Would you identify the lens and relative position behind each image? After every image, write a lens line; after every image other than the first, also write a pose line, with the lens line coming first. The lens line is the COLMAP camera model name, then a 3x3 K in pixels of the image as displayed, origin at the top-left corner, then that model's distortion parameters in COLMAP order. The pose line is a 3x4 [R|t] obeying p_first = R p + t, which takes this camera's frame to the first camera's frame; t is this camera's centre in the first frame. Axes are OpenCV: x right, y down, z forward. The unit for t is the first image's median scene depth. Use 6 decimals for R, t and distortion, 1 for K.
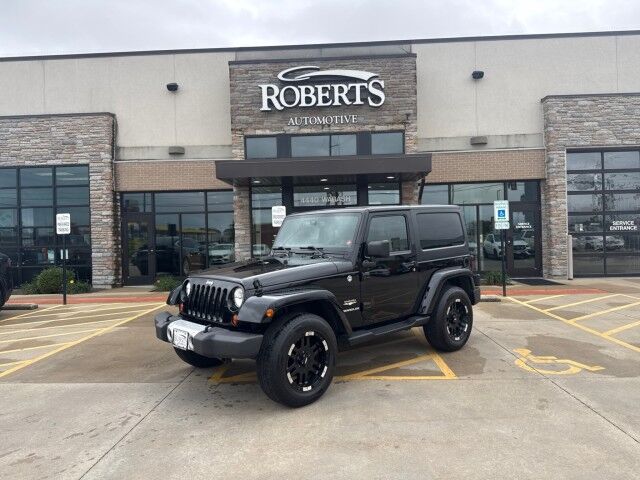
lens RADIAL K [[443.4, 0, 317.1], [0, 443.4, 241.2], [0, 0, 1]] dist [0.010450, -0.029030]
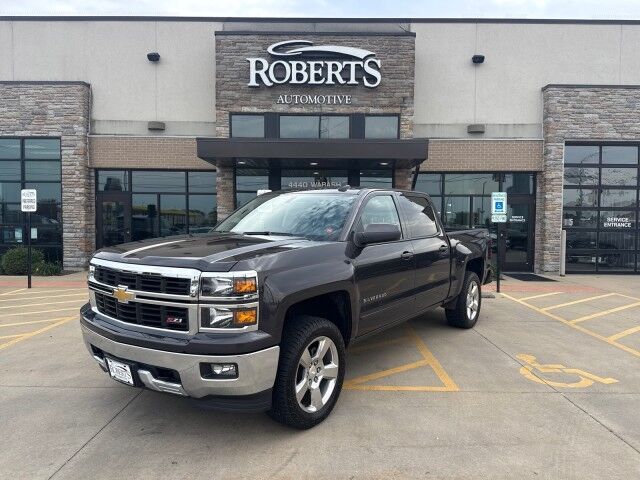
lens RADIAL K [[443.4, 0, 320.3], [0, 443.4, 244.6], [0, 0, 1]] dist [0.010450, -0.029030]
pose [[0.998708, 0.031098, 0.040196, -0.002780], [-0.032684, 0.998688, 0.039419, -0.003183], [-0.038917, -0.040682, 0.998414, 0.047959]]
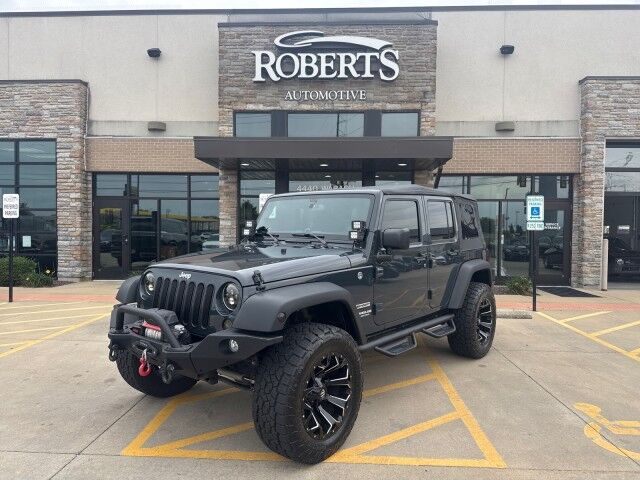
lens RADIAL K [[443.4, 0, 321.2], [0, 443.4, 245.6], [0, 0, 1]] dist [0.010450, -0.029030]
pose [[0.999425, 0.033894, 0.000044, 0.014232], [-0.033882, 0.999036, 0.027899, -0.006216], [0.000901, -0.027884, 0.999611, 0.133969]]
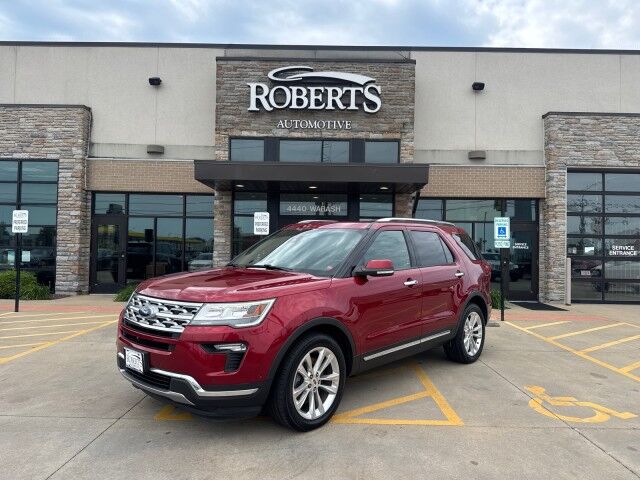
lens RADIAL K [[443.4, 0, 321.7], [0, 443.4, 244.3], [0, 0, 1]] dist [0.010450, -0.029030]
pose [[0.998418, 0.042615, 0.036669, 0.004947], [-0.041650, 0.998776, -0.026683, 0.004514], [-0.037761, 0.025113, 0.998971, 0.069157]]
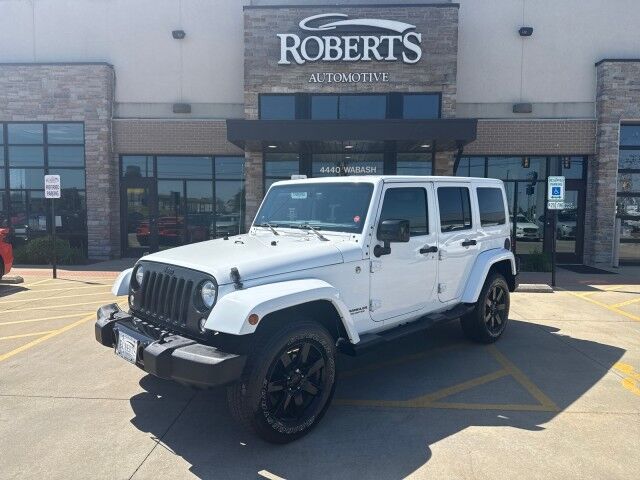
lens RADIAL K [[443.4, 0, 318.4], [0, 443.4, 245.3], [0, 0, 1]] dist [0.010450, -0.029030]
pose [[0.999459, 0.032874, -0.000856, -0.035550], [-0.032734, 0.997024, 0.069801, -0.001911], [0.003148, -0.069735, 0.997561, 0.100035]]
